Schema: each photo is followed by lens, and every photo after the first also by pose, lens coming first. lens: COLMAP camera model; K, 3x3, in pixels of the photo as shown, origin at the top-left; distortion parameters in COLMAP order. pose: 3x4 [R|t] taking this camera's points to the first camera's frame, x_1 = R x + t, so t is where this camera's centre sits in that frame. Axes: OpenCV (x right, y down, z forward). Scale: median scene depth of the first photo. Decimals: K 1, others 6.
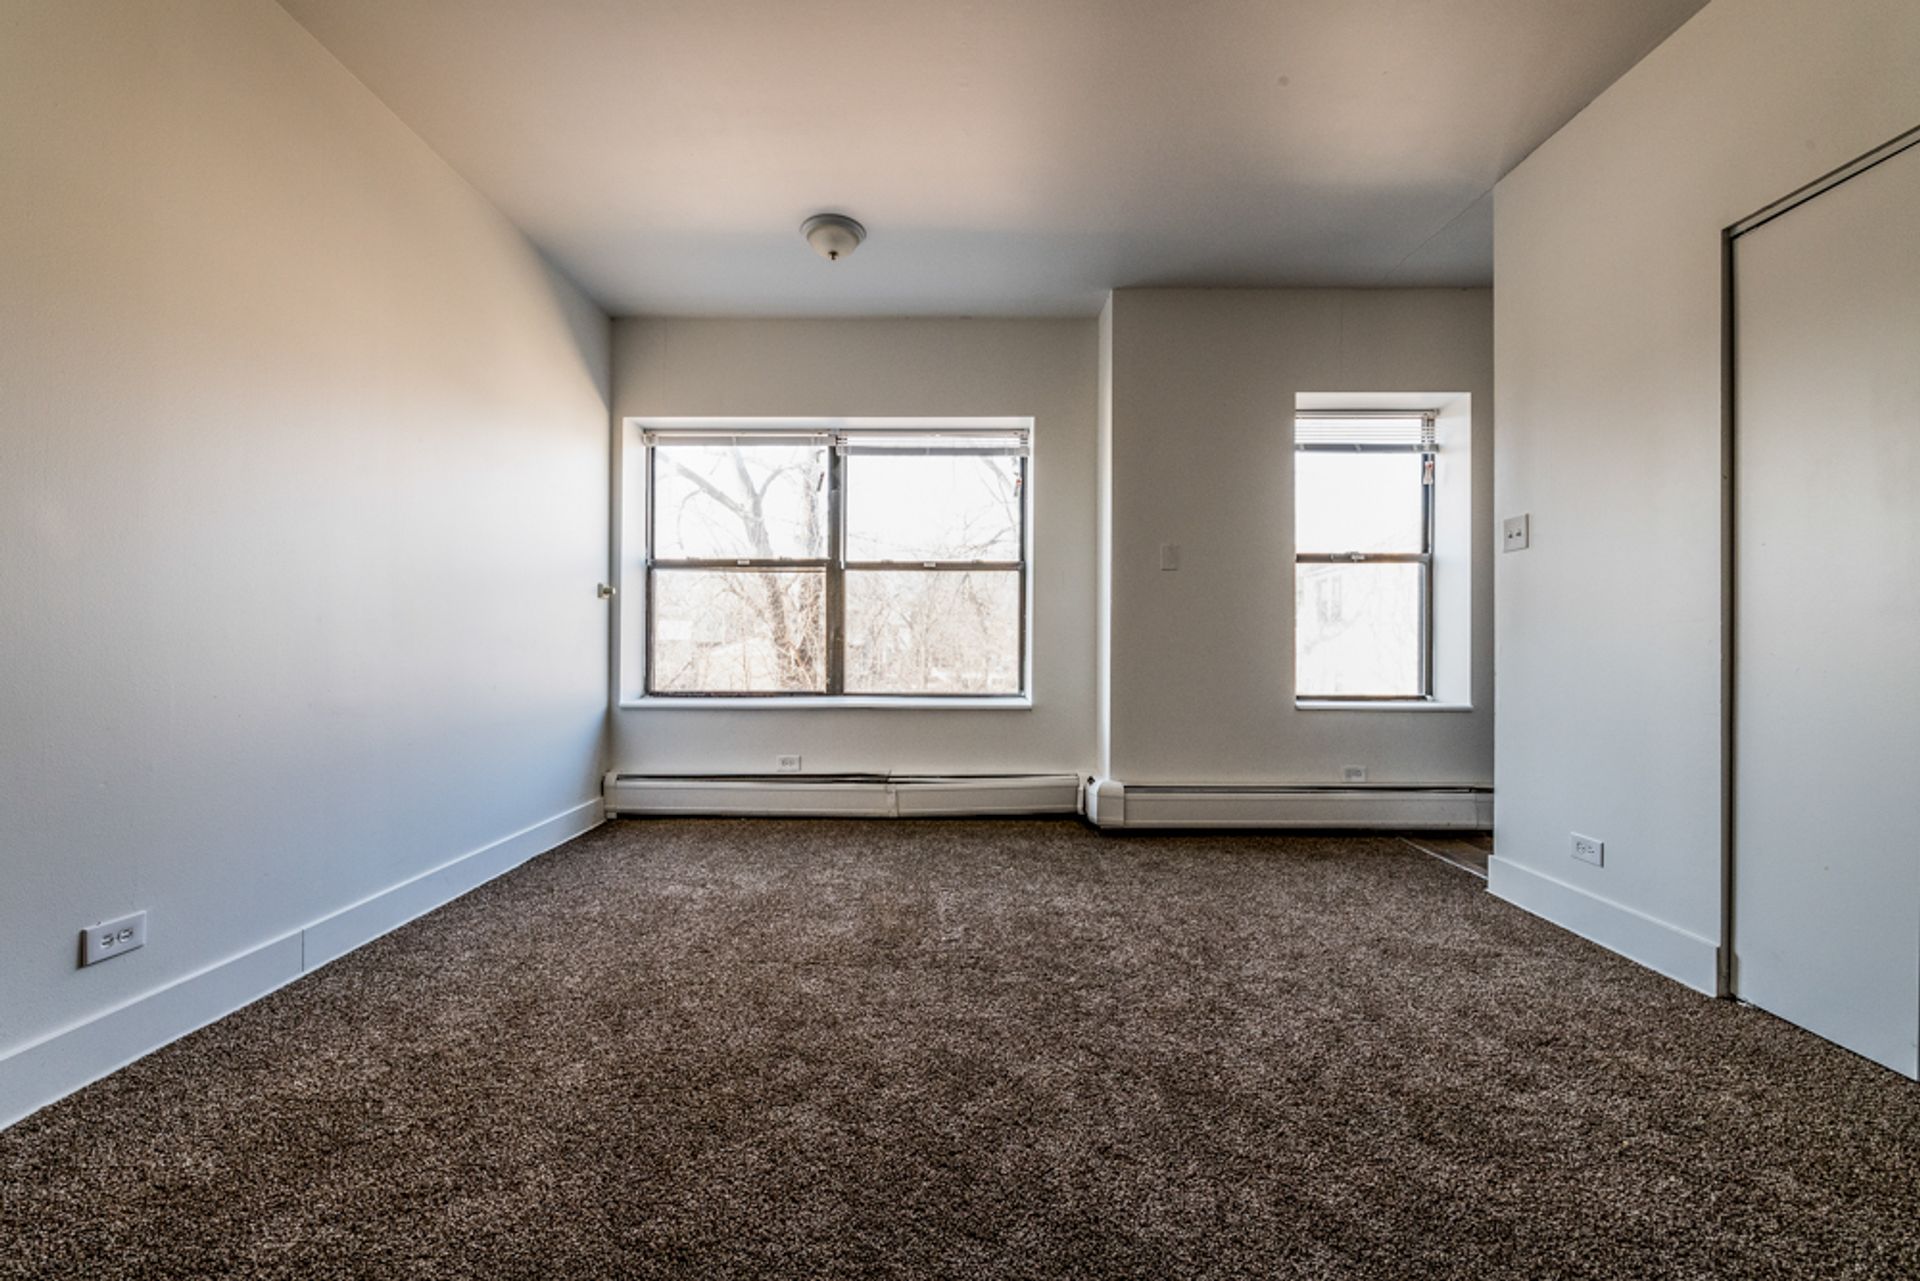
lens RADIAL K [[755.2, 0, 952.2], [0, 755.2, 644.0], [0, 0, 1]] dist [0.005902, -0.006400]
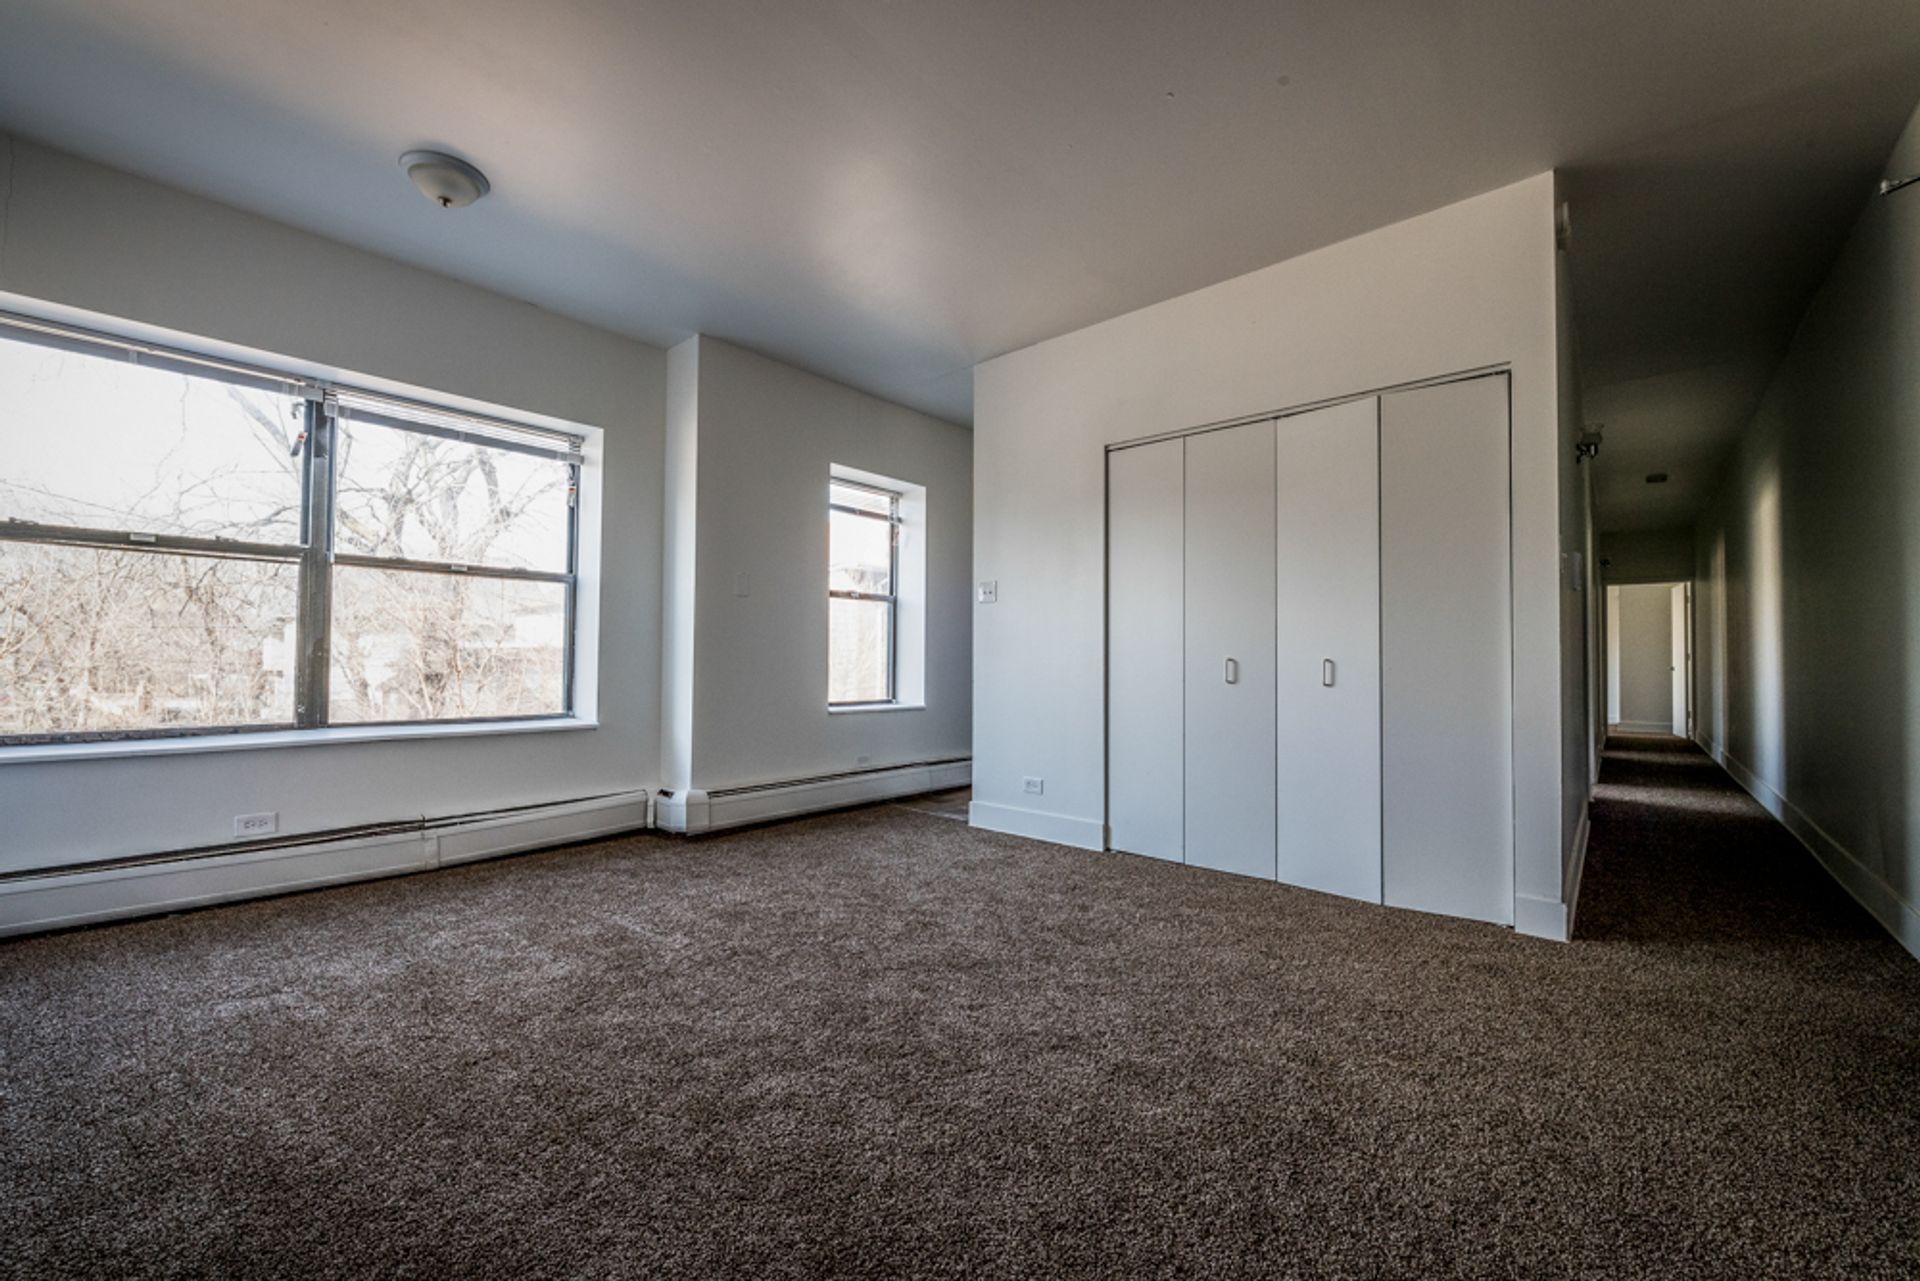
lens RADIAL K [[755.2, 0, 952.2], [0, 755.2, 644.0], [0, 0, 1]] dist [0.005902, -0.006400]
pose [[0.658691, 0.019833, 0.752152, -0.411689], [-0.004132, 0.999733, -0.022742, -0.001975], [-0.752402, 0.011872, 0.658597, 0.022037]]
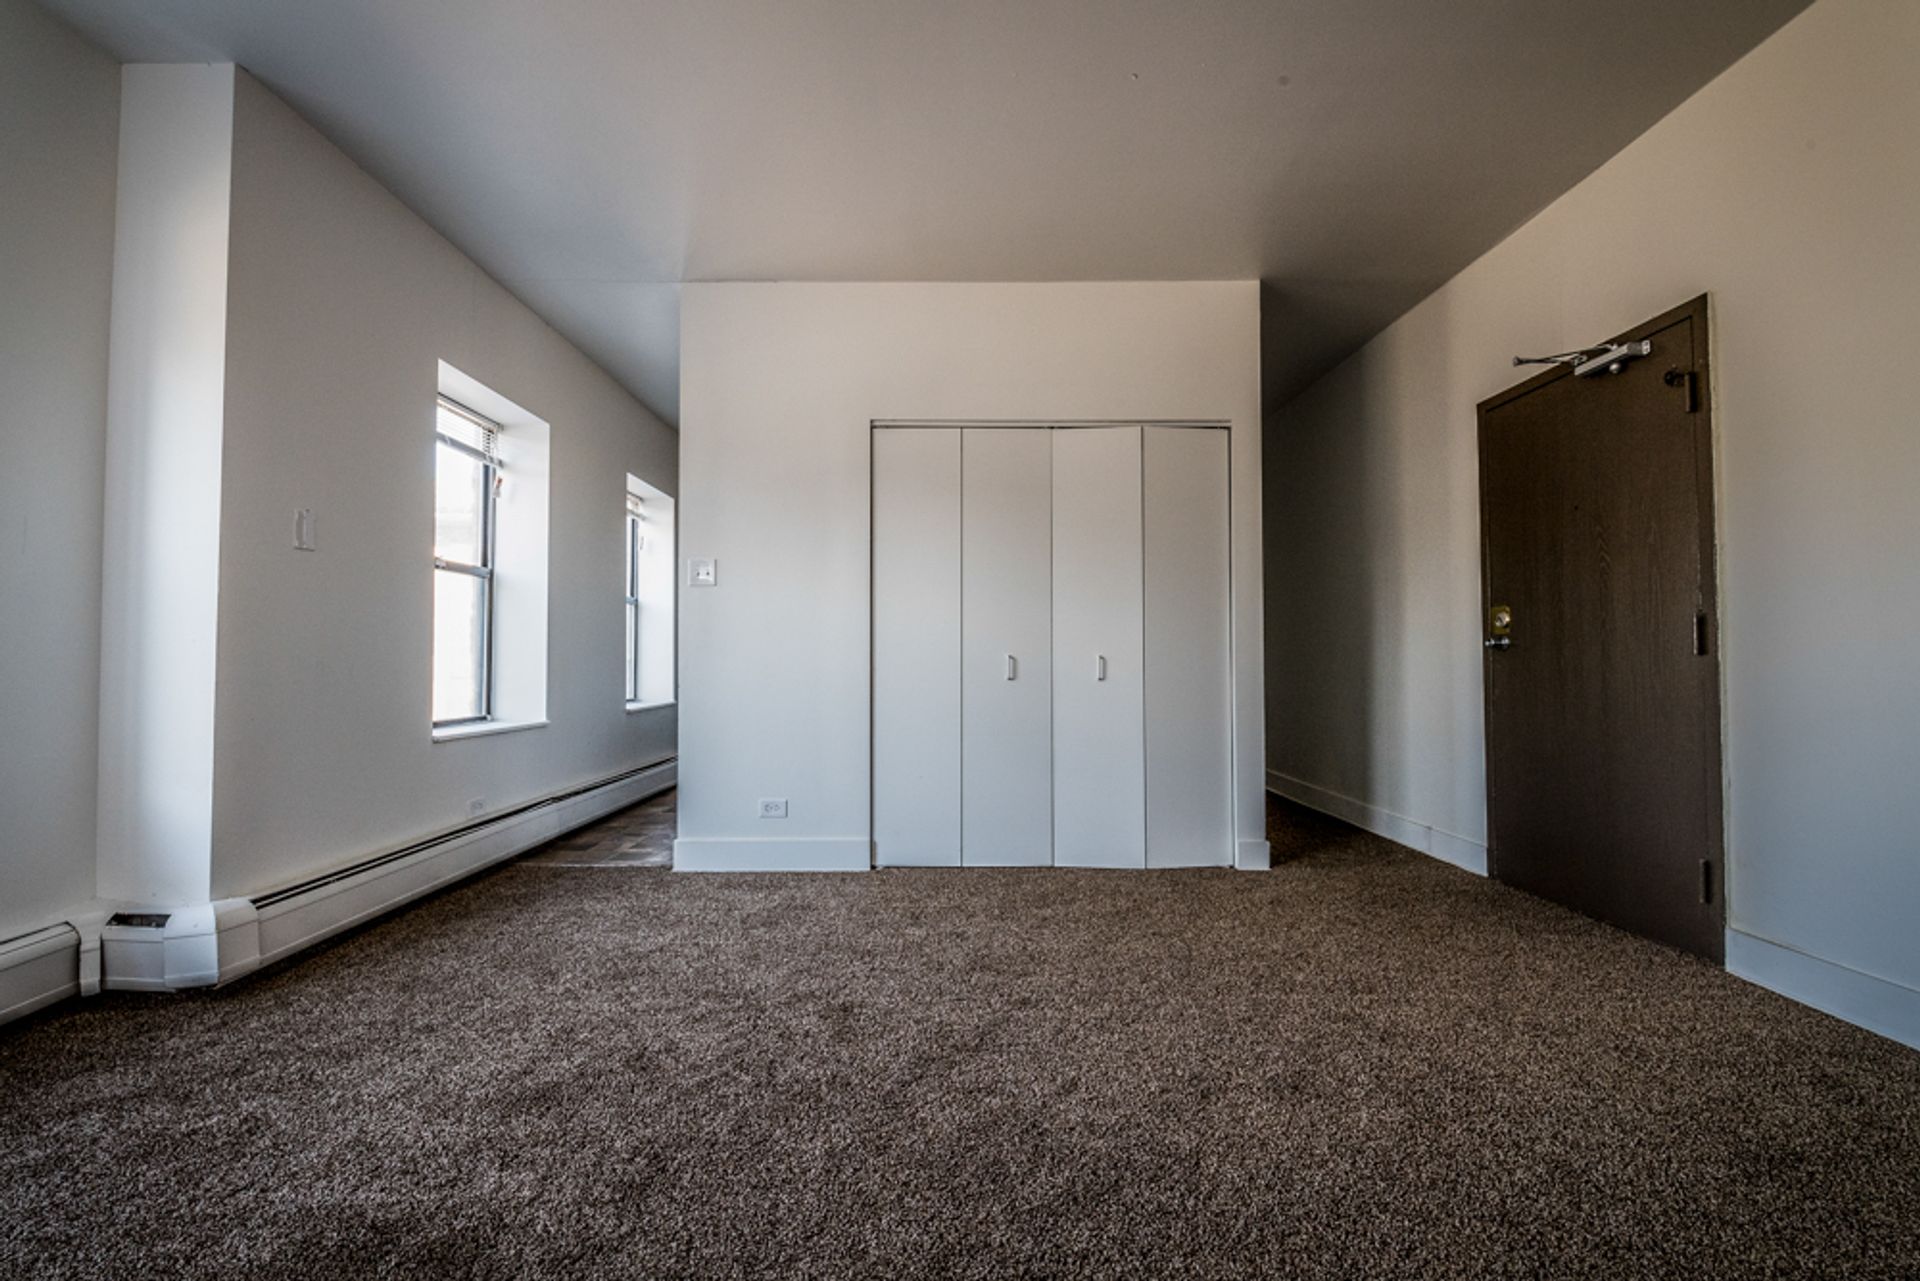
lens RADIAL K [[755.2, 0, 952.2], [0, 755.2, 644.0], [0, 0, 1]] dist [0.005902, -0.006400]
pose [[-0.011977, 0.023377, 0.999655, -0.431325], [0.002216, 0.999725, -0.023352, 0.001315], [-0.999926, 0.001936, -0.012025, 0.519463]]
